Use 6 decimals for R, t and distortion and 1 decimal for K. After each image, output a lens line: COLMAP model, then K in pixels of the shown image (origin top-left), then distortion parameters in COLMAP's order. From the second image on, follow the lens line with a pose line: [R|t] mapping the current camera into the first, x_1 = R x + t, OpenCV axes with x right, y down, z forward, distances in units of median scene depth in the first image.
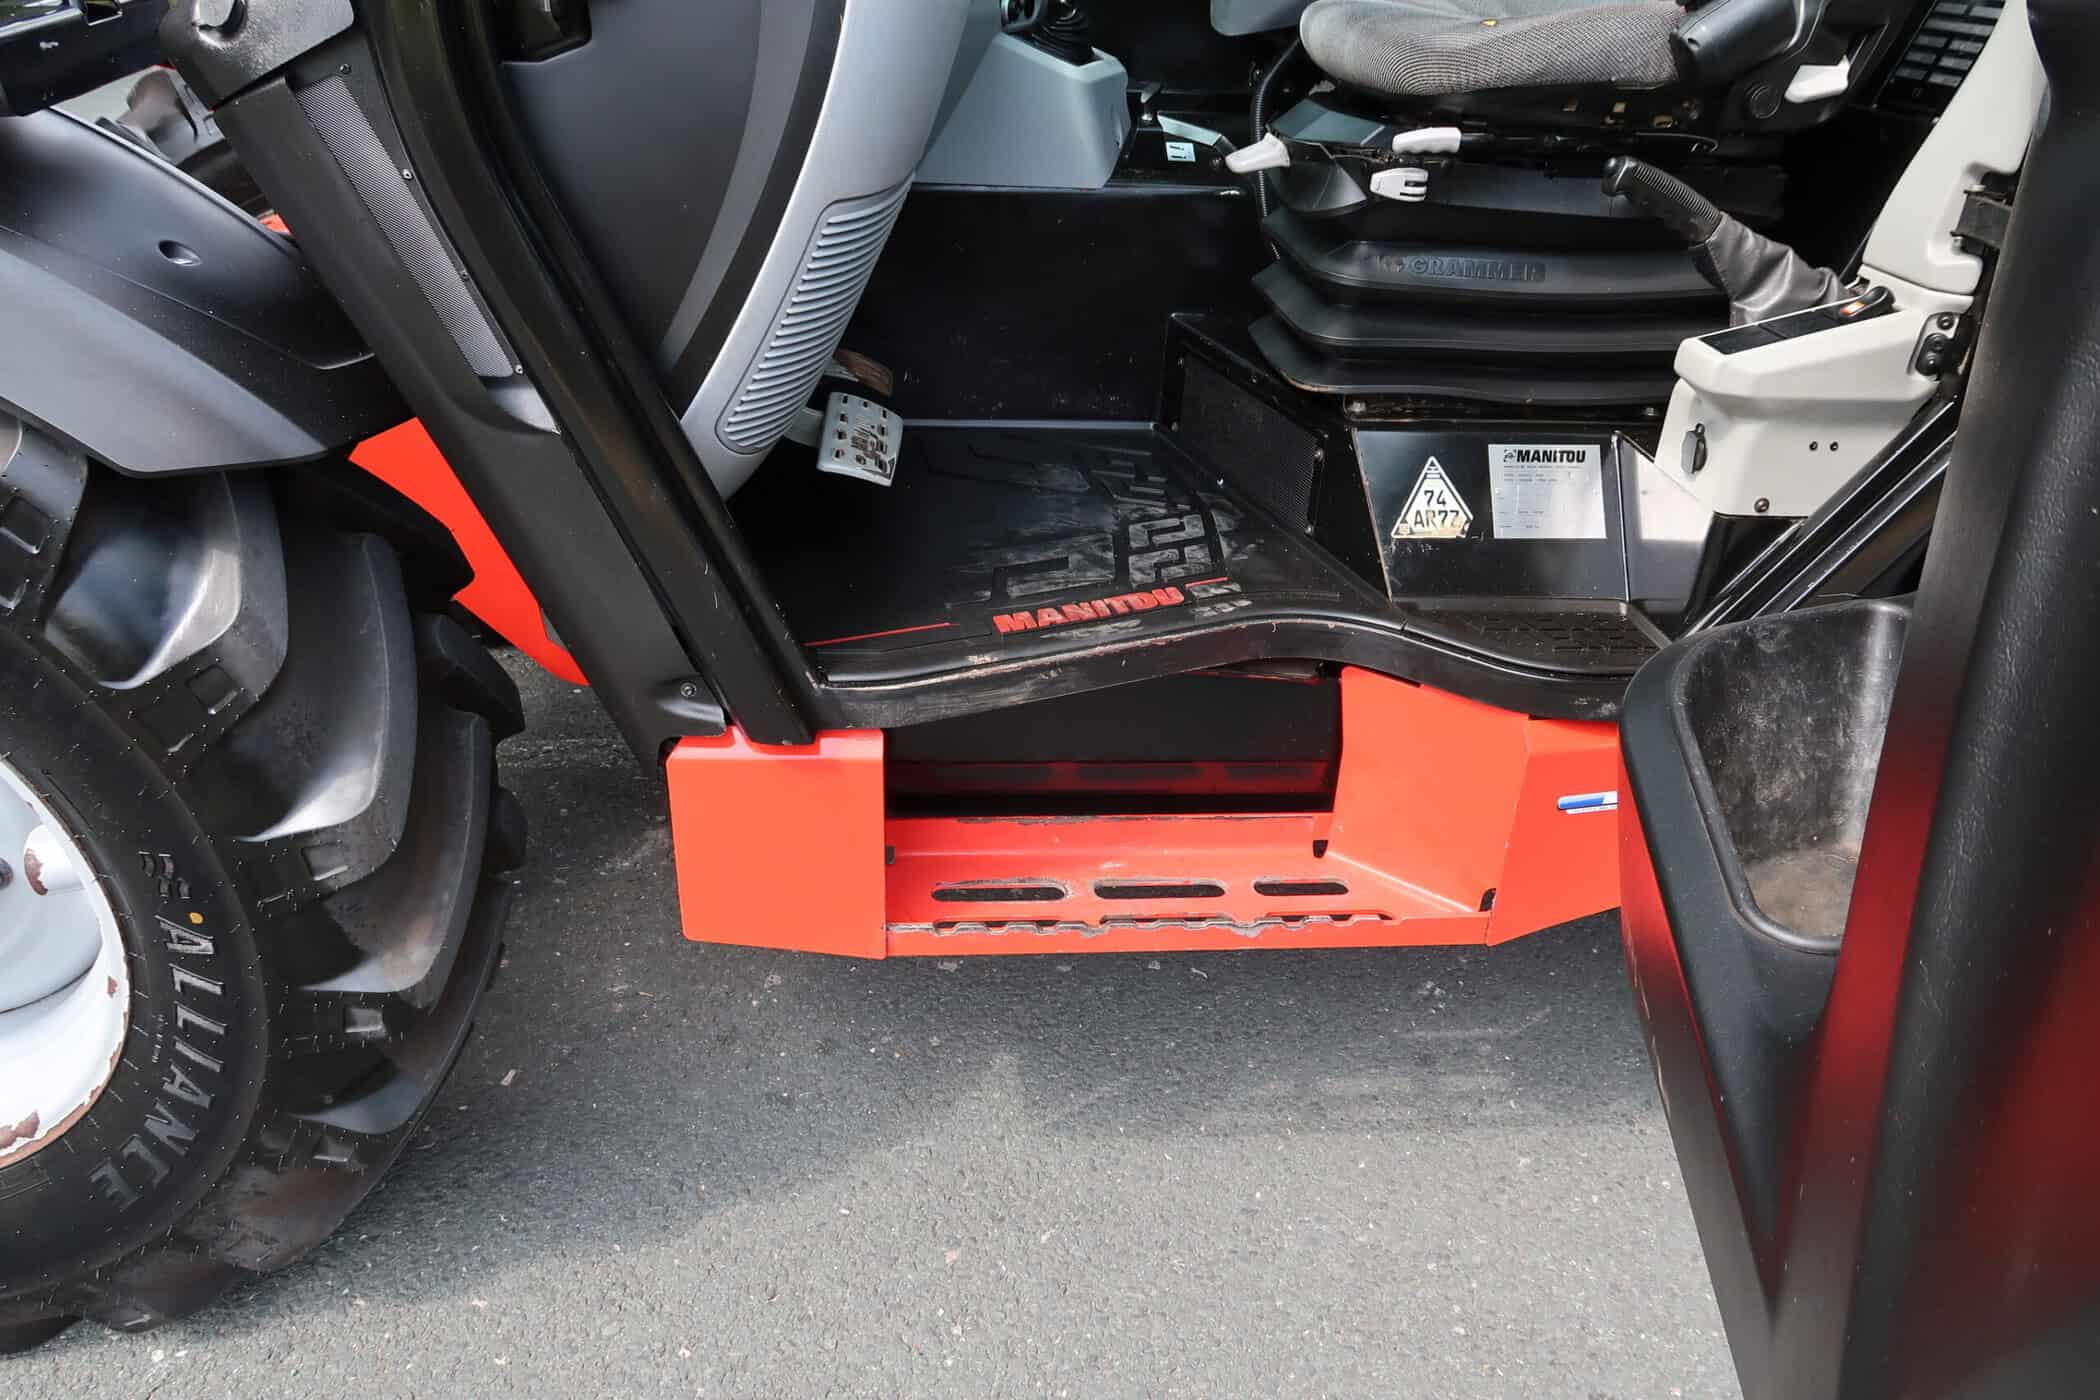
lens RADIAL K [[1438.0, 0, 1043.6], [0, 1438.0, 691.1], [0, 0, 1]] dist [-0.026956, 0.008556]
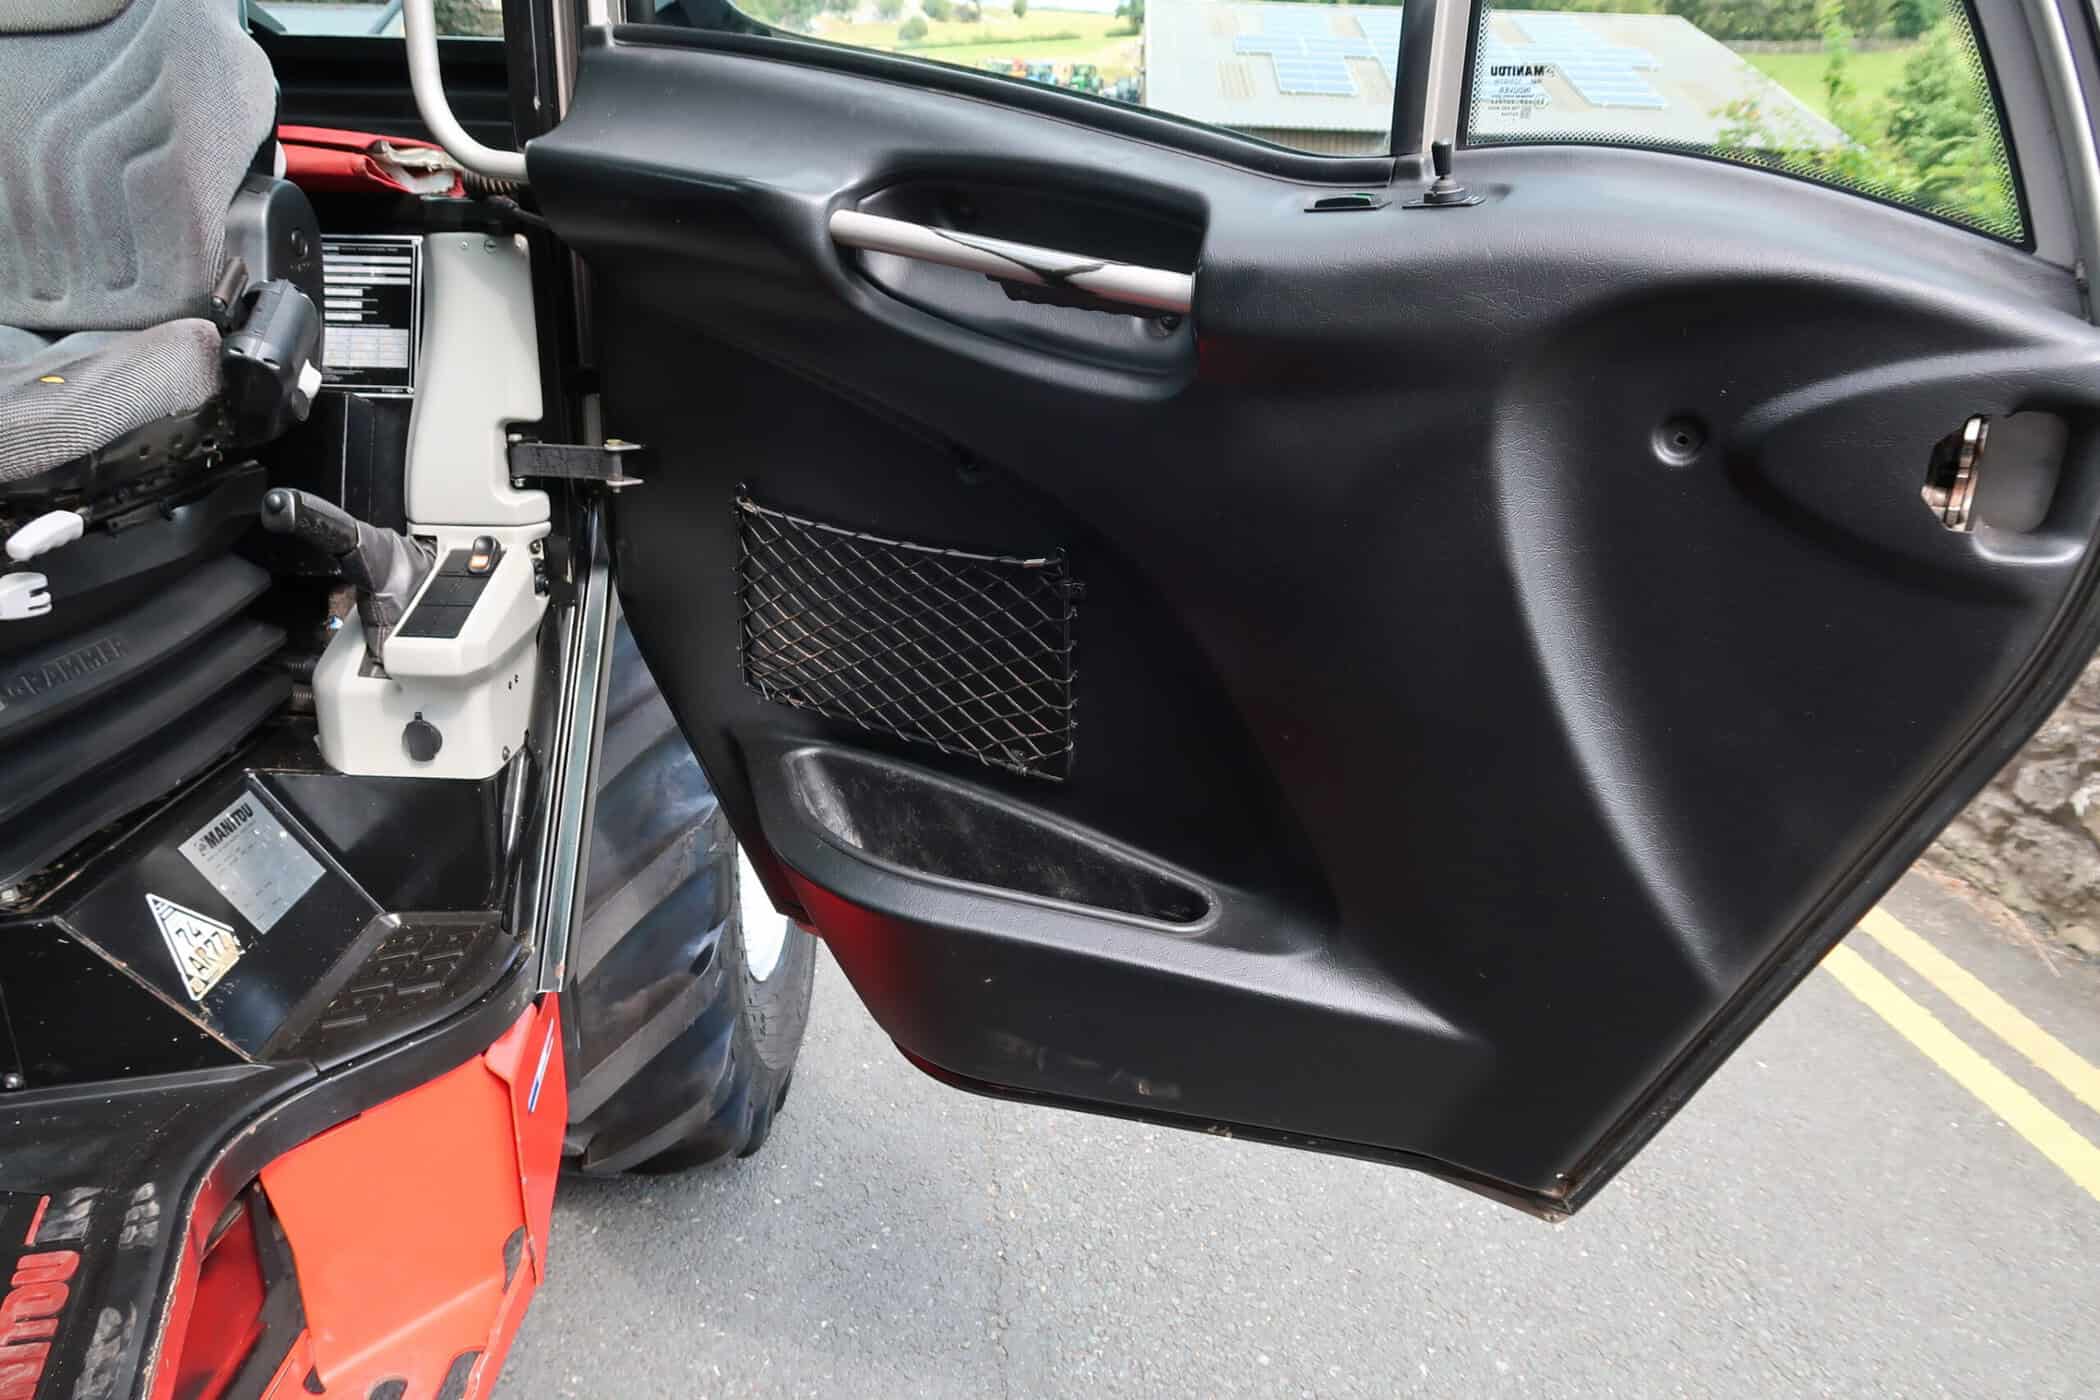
lens RADIAL K [[1438.0, 0, 1041.1], [0, 1438.0, 696.2], [0, 0, 1]] dist [-0.026956, 0.008556]
pose [[0.060043, -0.368607, 0.927644, -0.380522], [0.453631, 0.837889, 0.303581, -0.270822], [-0.889165, 0.402580, 0.217521, 0.361498]]
